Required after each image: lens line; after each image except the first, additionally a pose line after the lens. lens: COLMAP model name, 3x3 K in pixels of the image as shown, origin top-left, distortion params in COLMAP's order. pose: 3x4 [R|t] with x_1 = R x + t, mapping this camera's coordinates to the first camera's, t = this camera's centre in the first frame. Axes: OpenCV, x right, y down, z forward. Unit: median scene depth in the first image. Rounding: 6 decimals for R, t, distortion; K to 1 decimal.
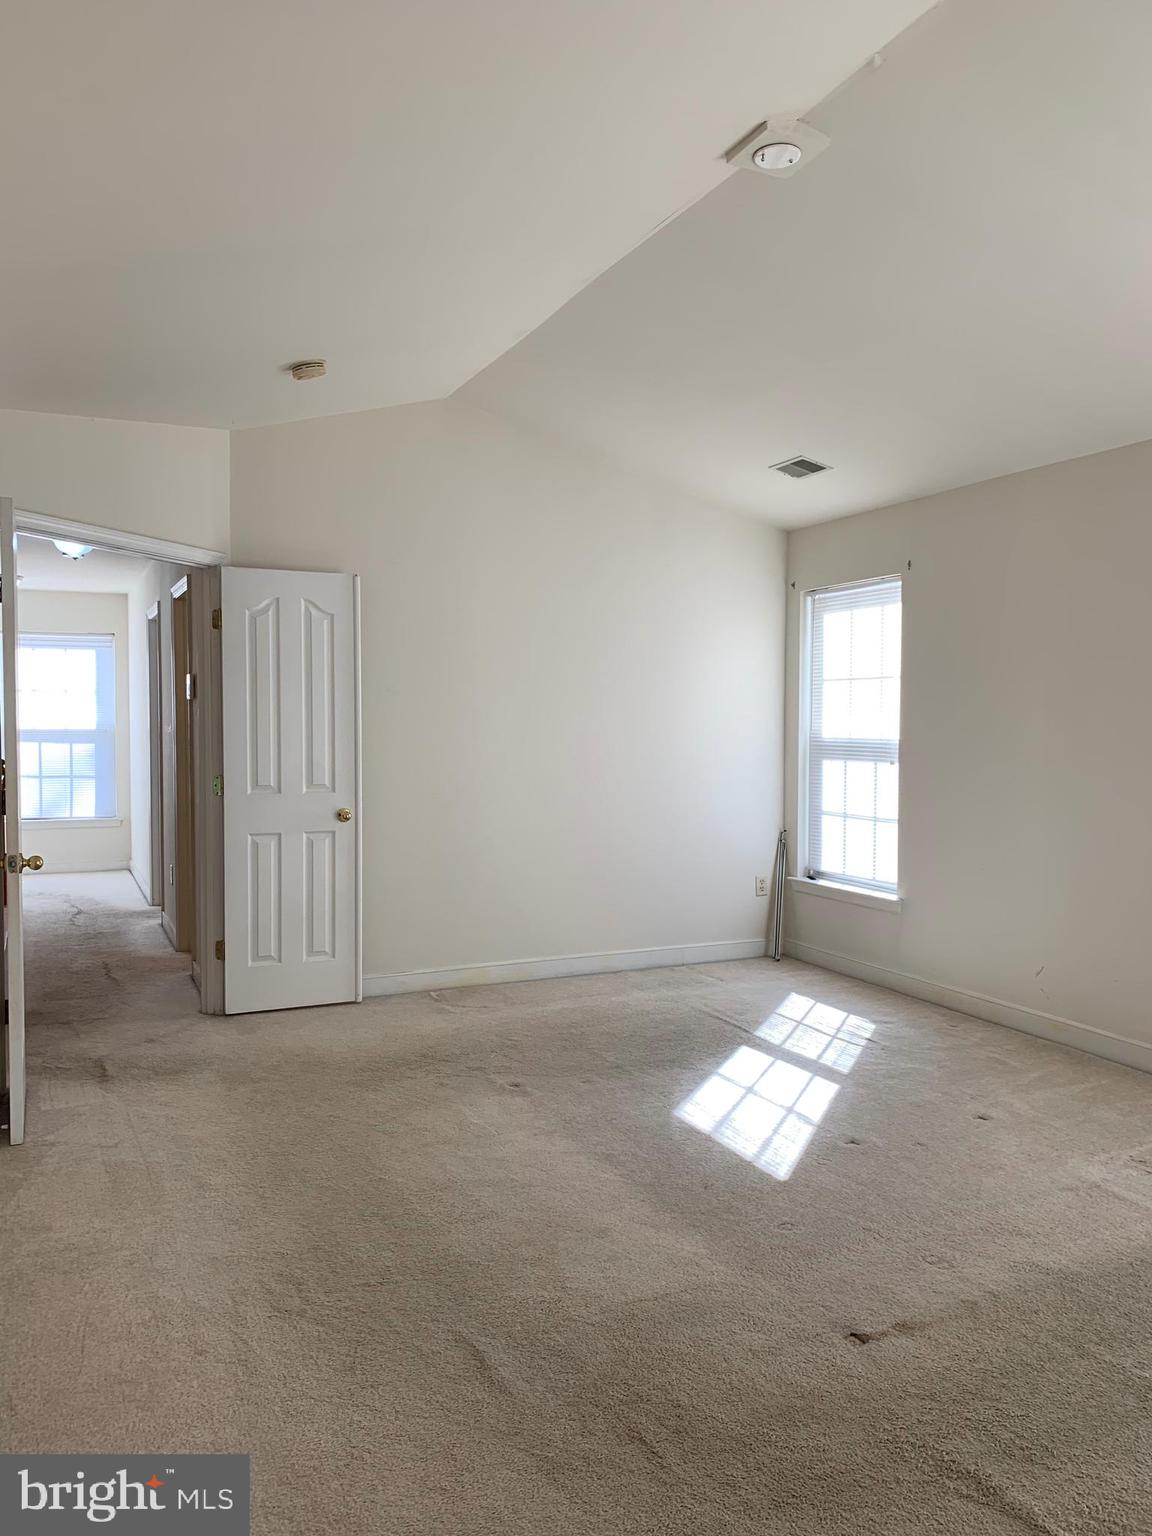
lens RADIAL K [[1181.6, 0, 576.0], [0, 1181.6, 768.0], [0, 0, 1]] dist [0.007634, -0.003350]
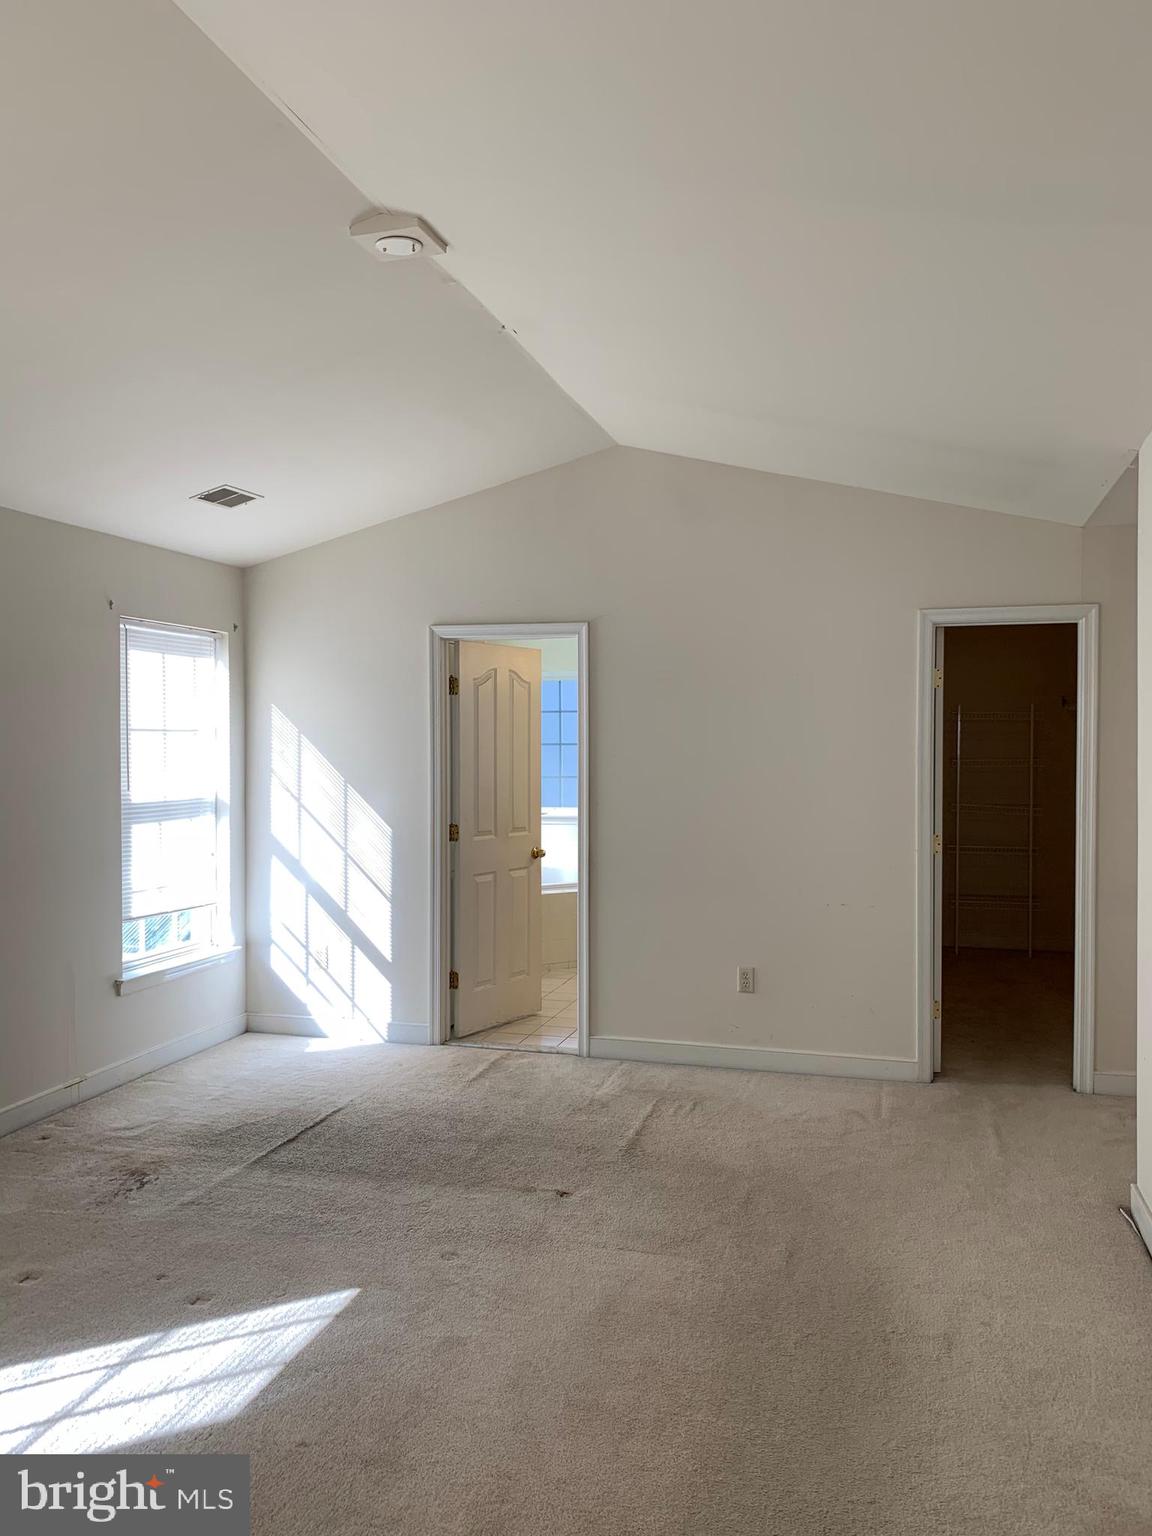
lens RADIAL K [[1181.6, 0, 576.0], [0, 1181.6, 768.0], [0, 0, 1]] dist [0.007634, -0.003350]
pose [[-0.763867, -0.002879, 0.645367, -0.350515], [0.040816, 0.997773, 0.052761, -0.061778], [-0.644082, 0.066644, -0.762048, 1.006324]]
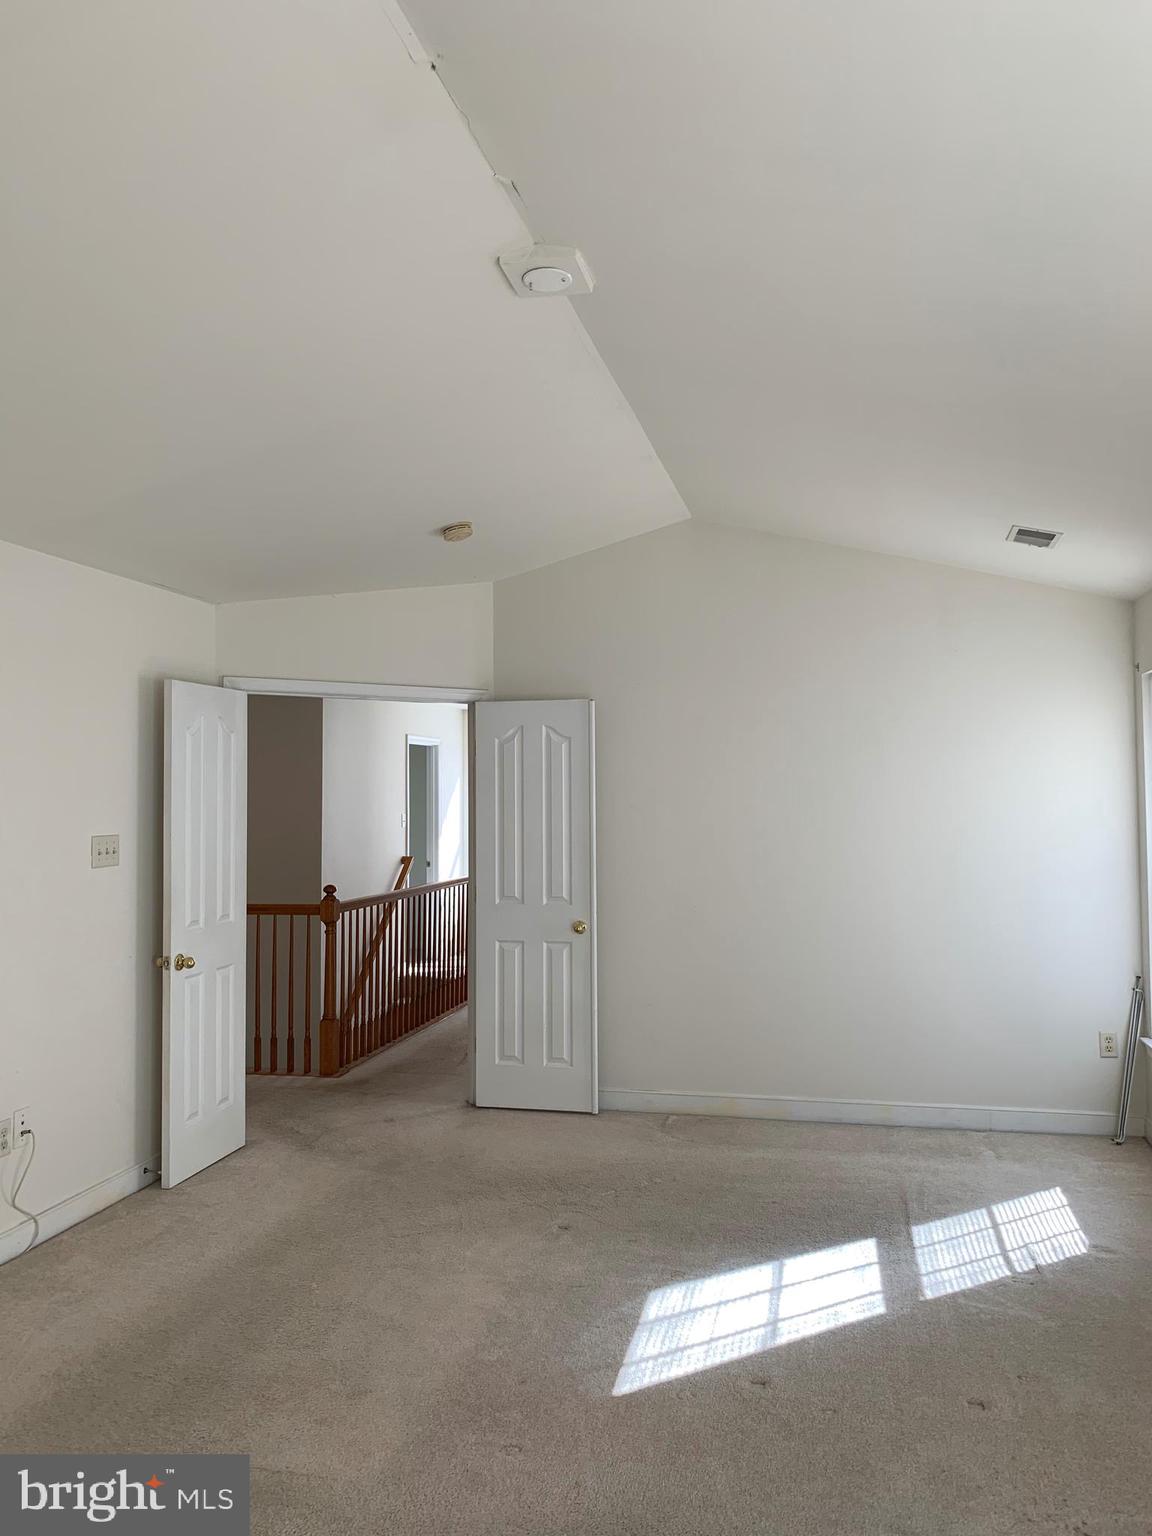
lens RADIAL K [[1170.2, 0, 567.1], [0, 1170.2, 744.1], [0, 0, 1]] dist [0.100984, -0.199242]
pose [[0.791670, -0.038499, -0.609734, 0.448064], [-0.017659, 0.996154, -0.085827, -0.033636], [0.610693, 0.078714, 0.787945, 0.163759]]
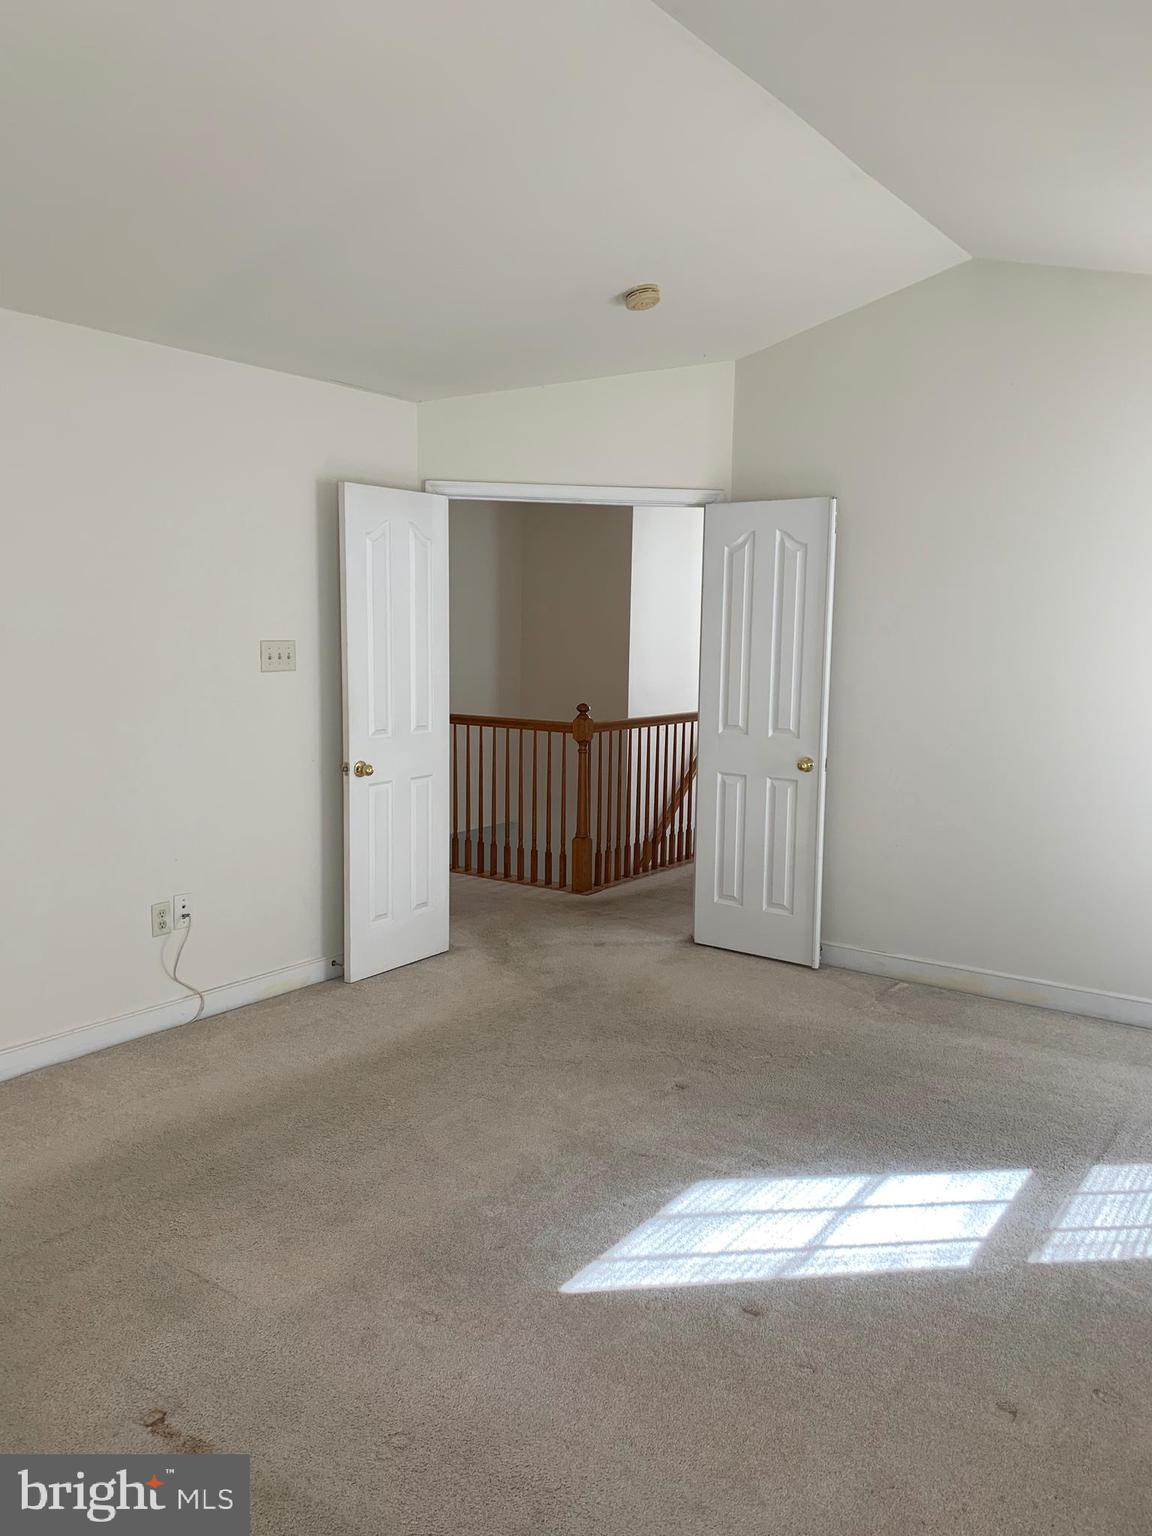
lens RADIAL K [[1149.8, 0, 579.4], [0, 1149.8, 750.6], [0, 0, 1]] dist [0.072496, -0.142329]
pose [[0.492728, 0.099458, -0.864481, 0.507395], [-0.053787, 0.995028, 0.083821, -0.037928], [0.868519, 0.005197, 0.495628, 0.411852]]
